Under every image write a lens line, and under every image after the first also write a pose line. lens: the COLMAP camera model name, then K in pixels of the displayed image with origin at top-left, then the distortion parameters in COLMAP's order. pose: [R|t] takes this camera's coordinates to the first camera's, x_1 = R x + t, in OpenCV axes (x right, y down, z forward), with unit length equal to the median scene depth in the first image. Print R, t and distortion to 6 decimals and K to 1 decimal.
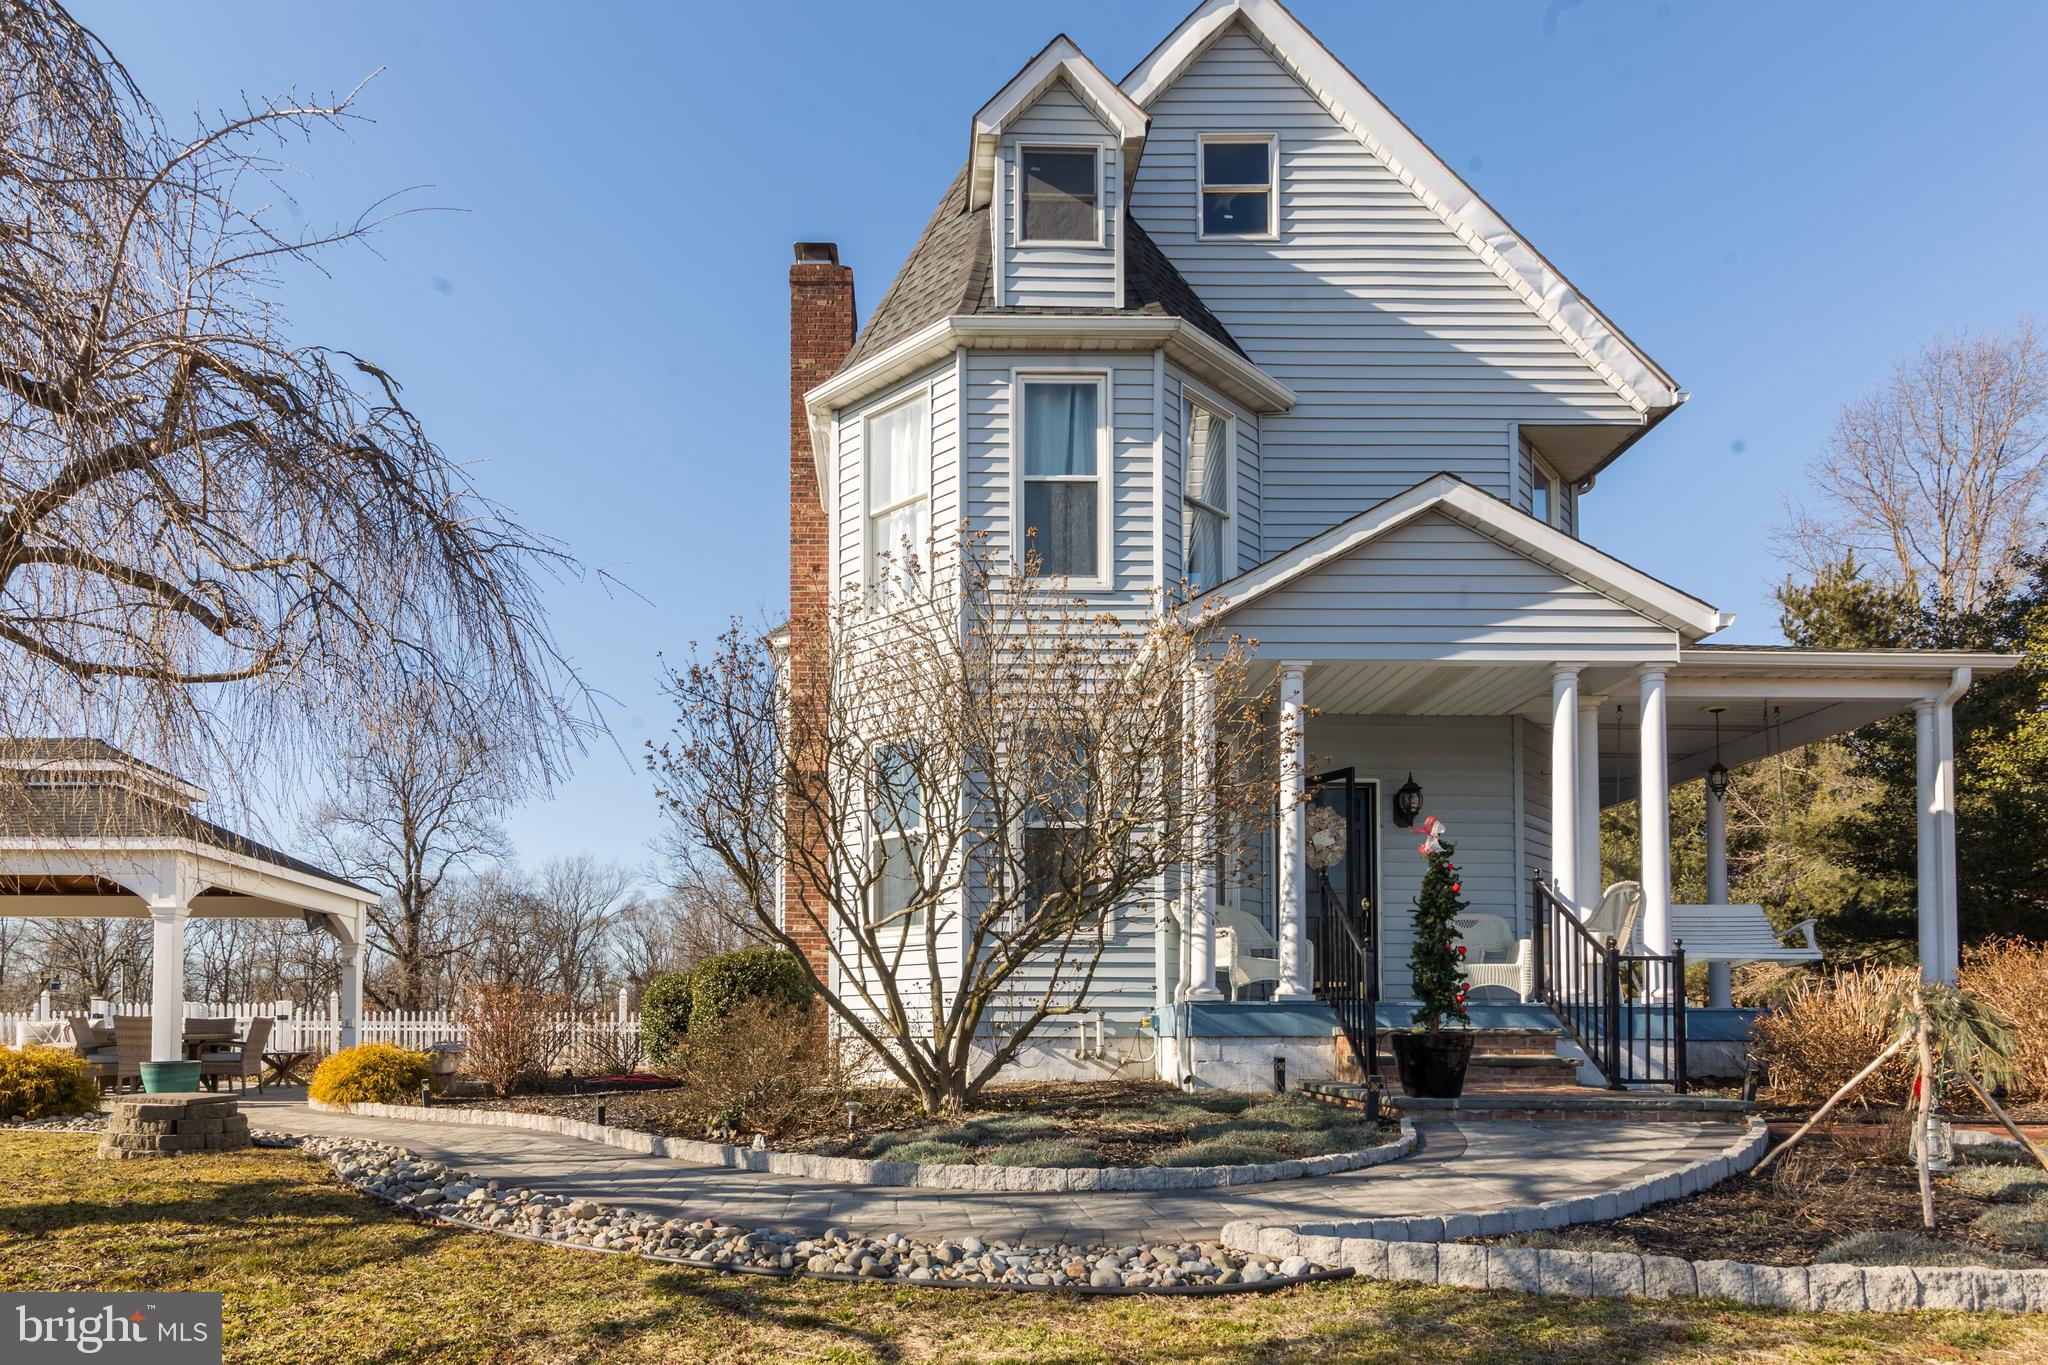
lens RADIAL K [[1264.4, 0, 903.0], [0, 1264.4, 996.7], [0, 0, 1]] dist [0.003538, 0.004144]
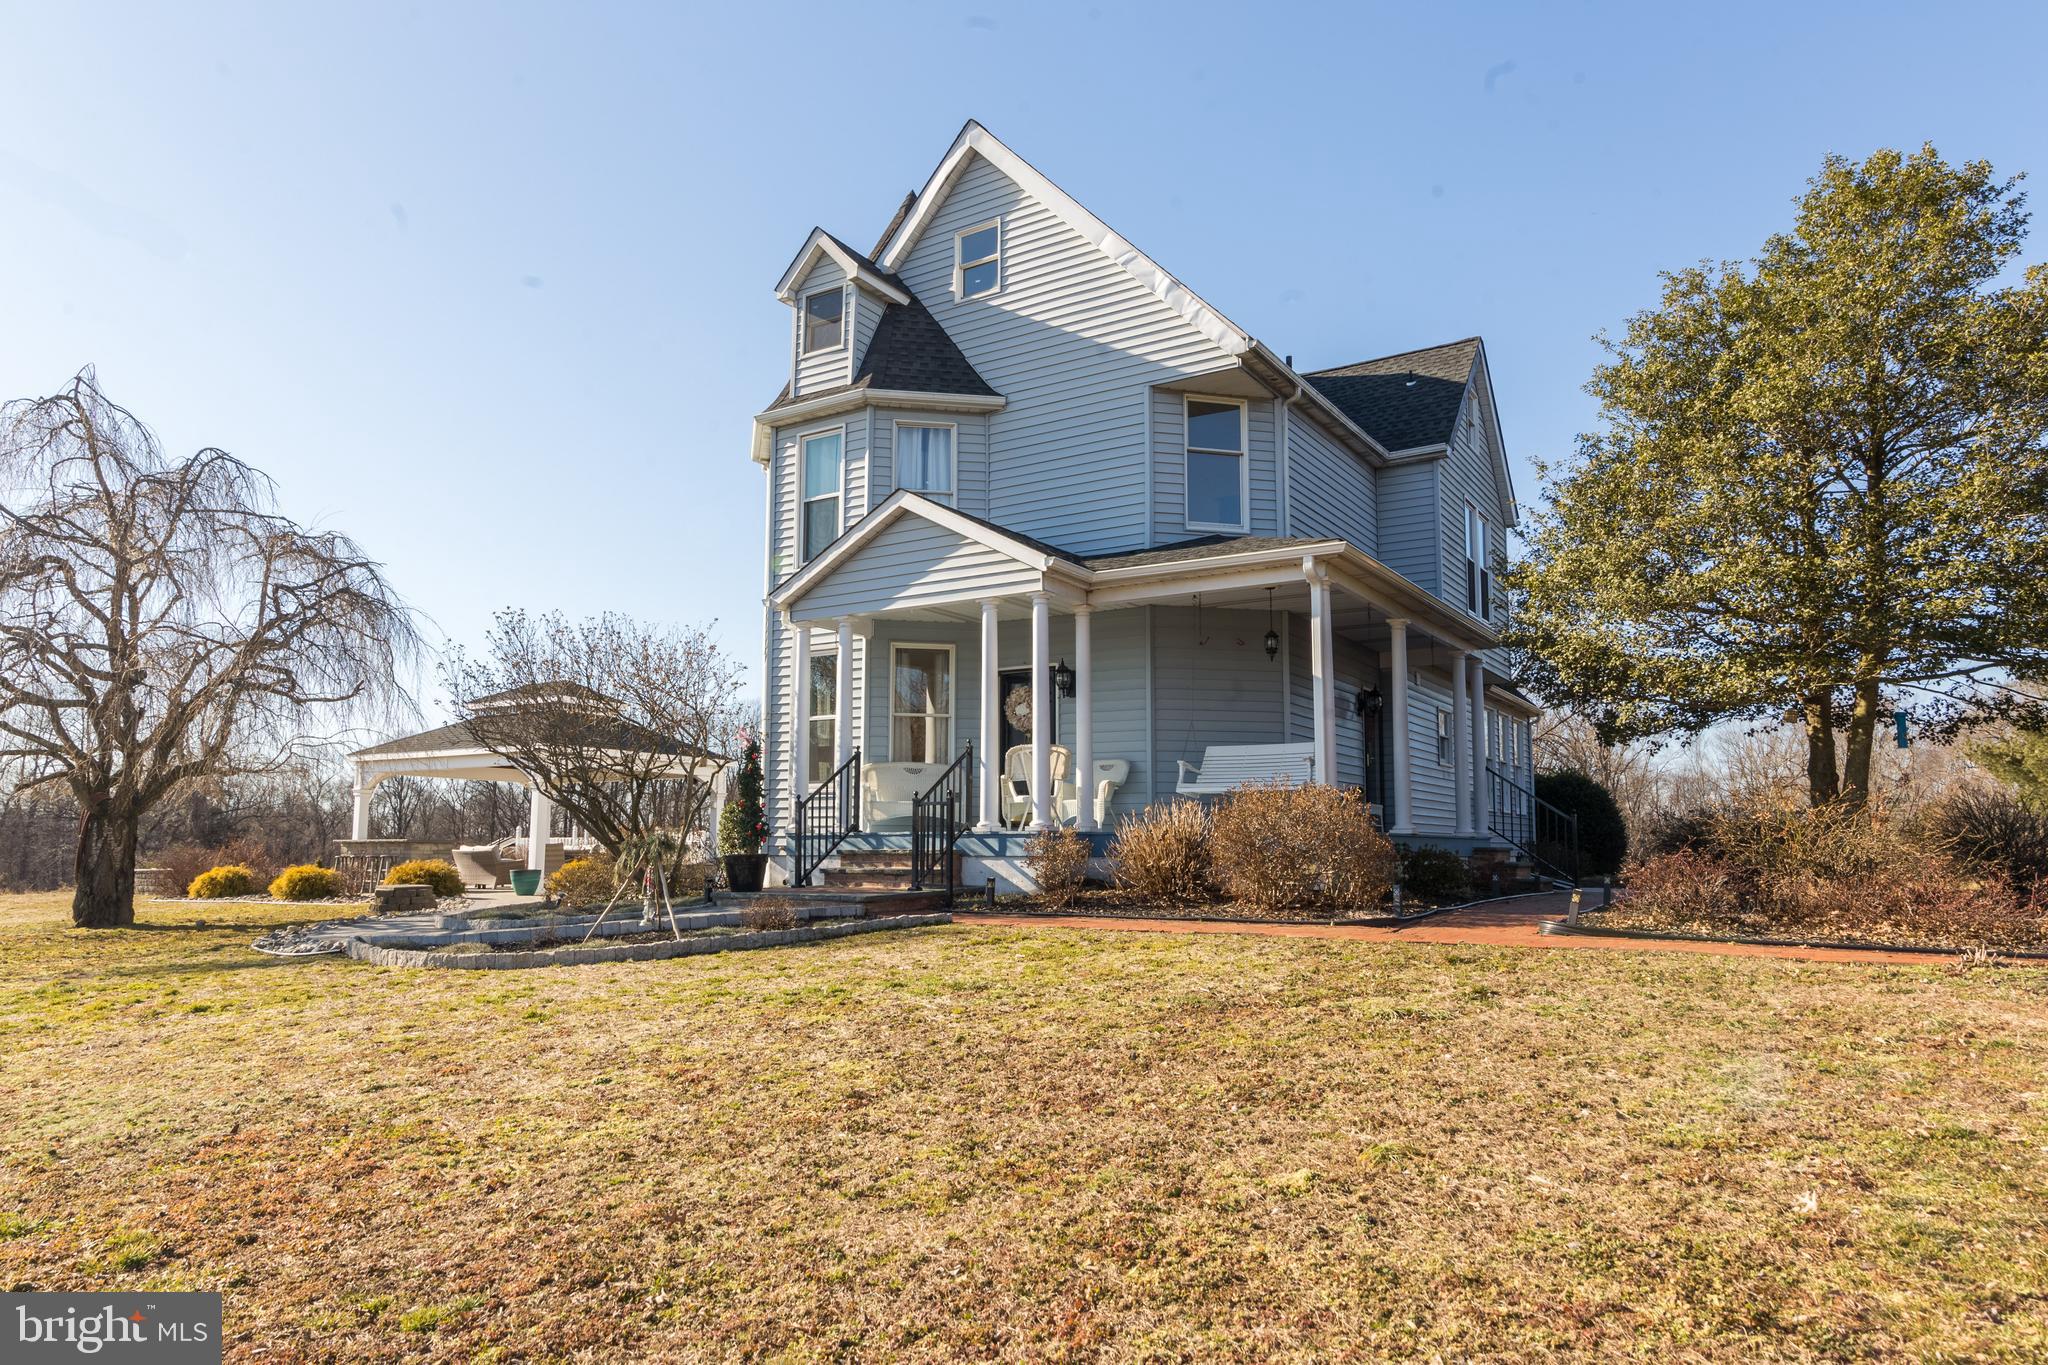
lens RADIAL K [[1313.4, 0, 1058.9], [0, 1313.4, 711.3], [0, 0, 1]] dist [-0.001211, -0.000399]
pose [[0.839989, -0.058836, -0.539404, 1.228487], [0.020210, 0.996807, -0.077255, -0.012921], [0.542227, 0.053992, 0.838496, -0.191796]]
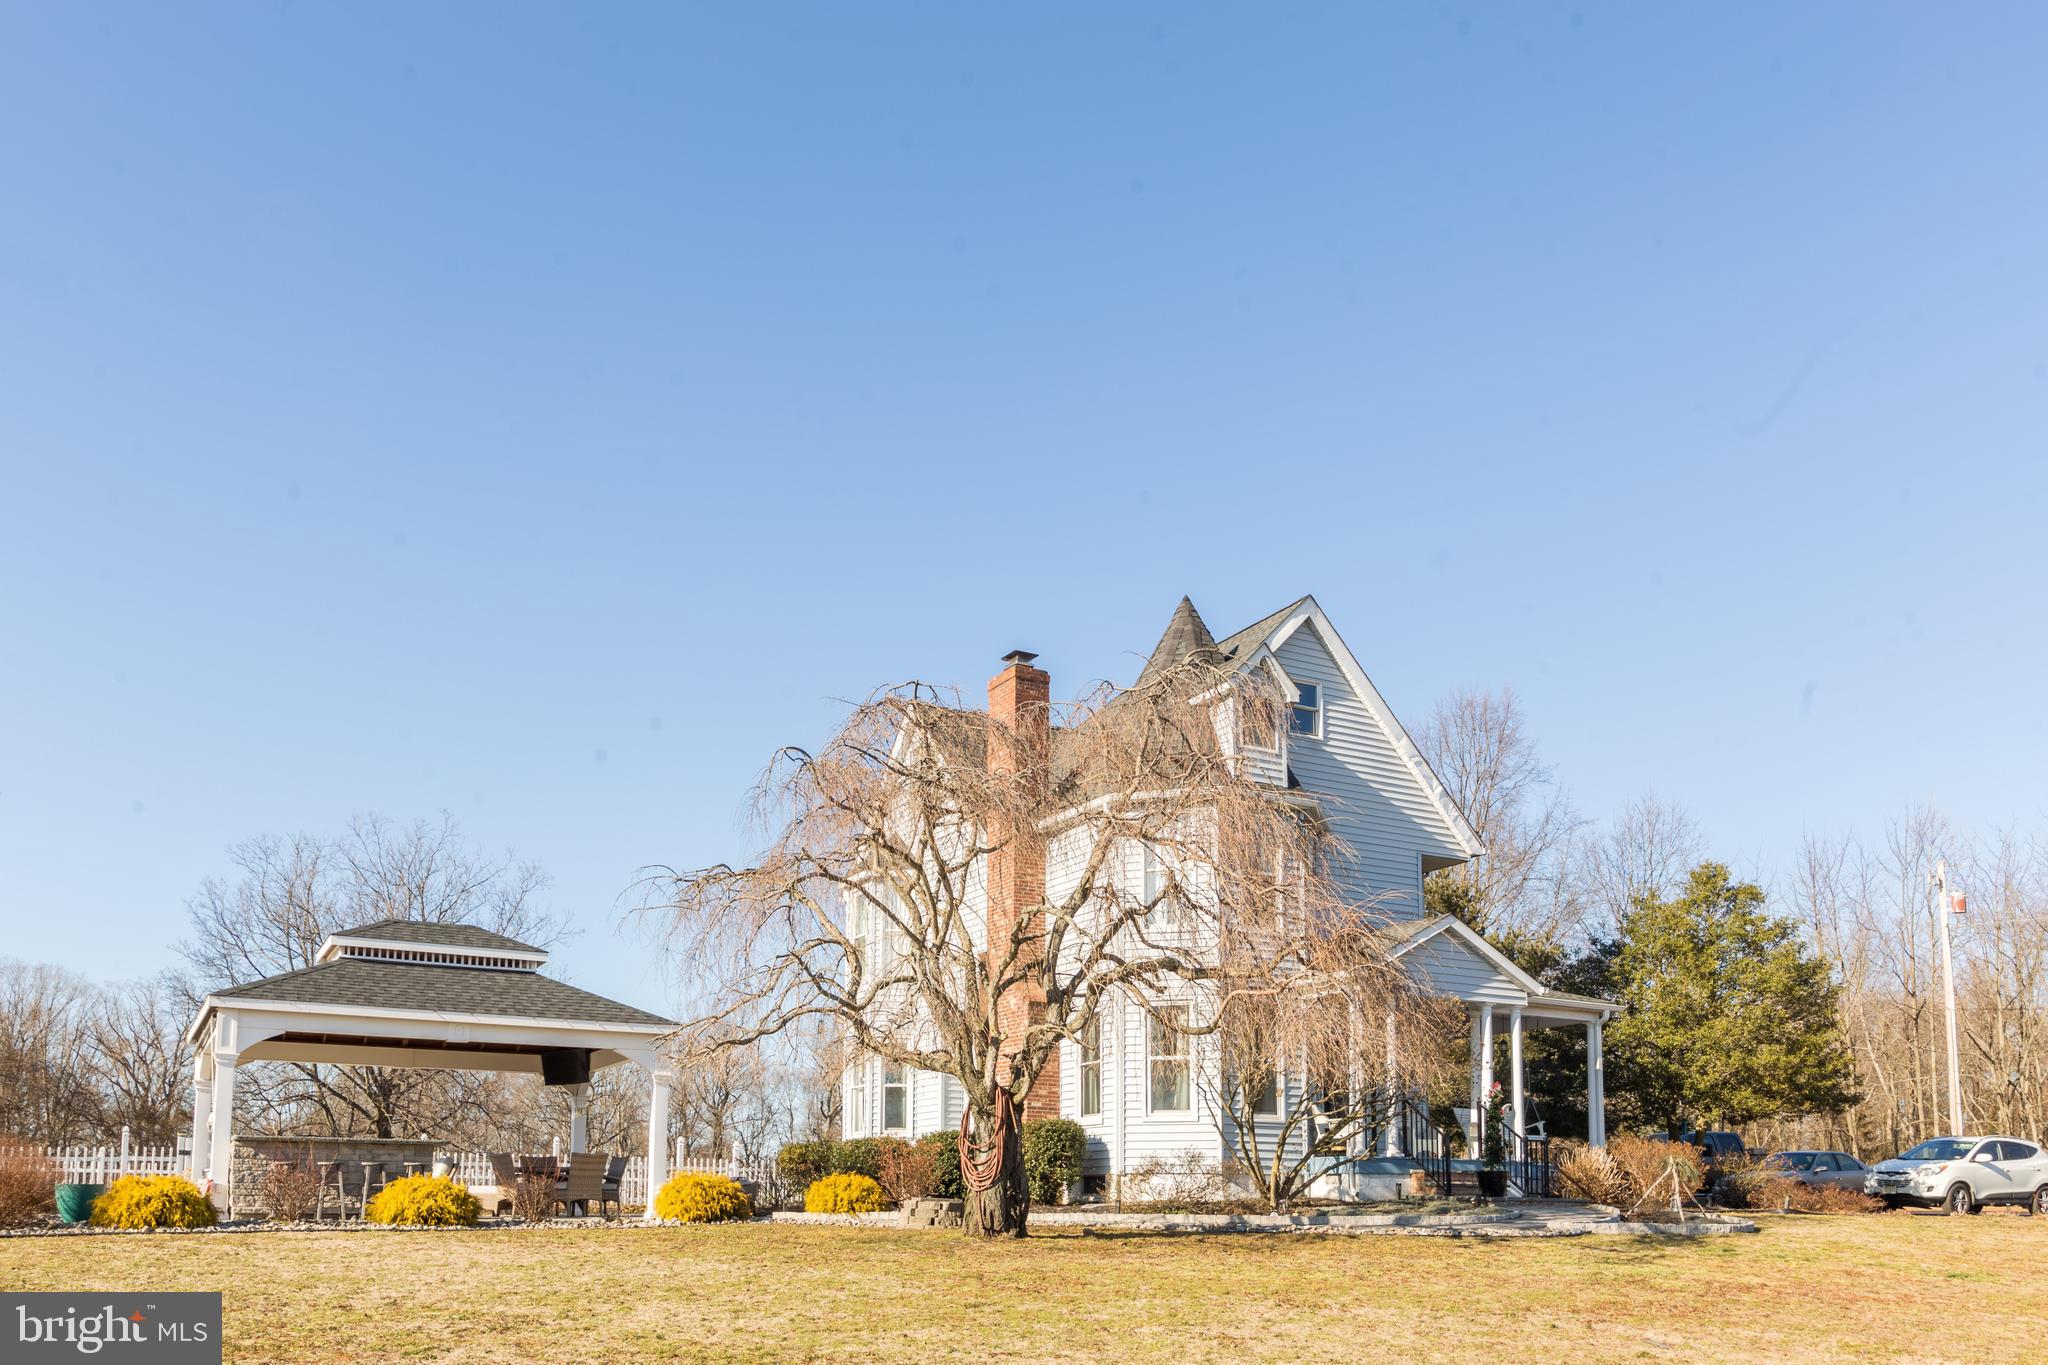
lens RADIAL K [[1667.4, 0, 998.0], [0, 1667.4, 1035.8], [0, 0, 1]] dist [0.001242, 0.000544]
pose [[0.875451, 0.054671, 0.480204, -1.367759], [-0.020905, 0.996935, -0.075388, 0.021468], [-0.482854, 0.055959, 0.873911, -0.937452]]
